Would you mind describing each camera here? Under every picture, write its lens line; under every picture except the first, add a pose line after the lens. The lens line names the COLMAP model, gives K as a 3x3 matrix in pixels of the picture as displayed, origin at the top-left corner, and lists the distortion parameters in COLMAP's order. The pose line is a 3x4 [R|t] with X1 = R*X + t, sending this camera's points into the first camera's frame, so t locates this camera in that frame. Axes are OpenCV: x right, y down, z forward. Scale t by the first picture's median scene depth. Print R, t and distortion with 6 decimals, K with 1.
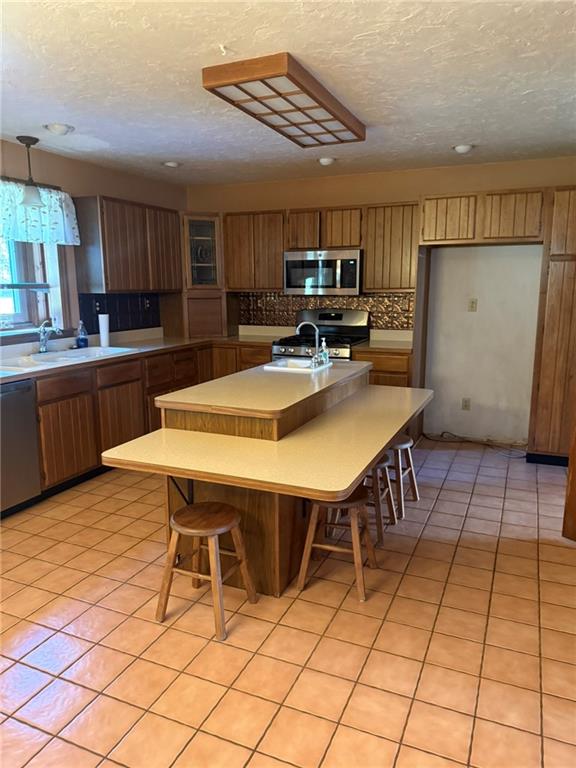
lens RADIAL K [[539.1, 0, 289.5], [0, 539.1, 383.1], [0, 0, 1]] dist [0.001432, -0.015802]
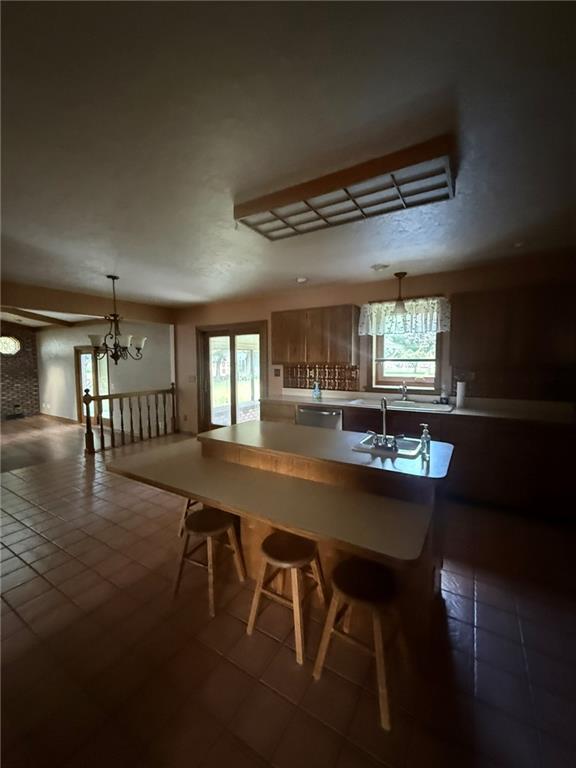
lens RADIAL K [[307.6, 0, 289.5], [0, 307.6, 383.6], [0, 0, 1]] dist [-0.000975, -0.000004]
pose [[-0.133920, 0.074987, -0.988151, 0.525442], [-0.188510, 0.976998, 0.099689, -0.142314], [0.972897, 0.199627, -0.116704, 0.810121]]
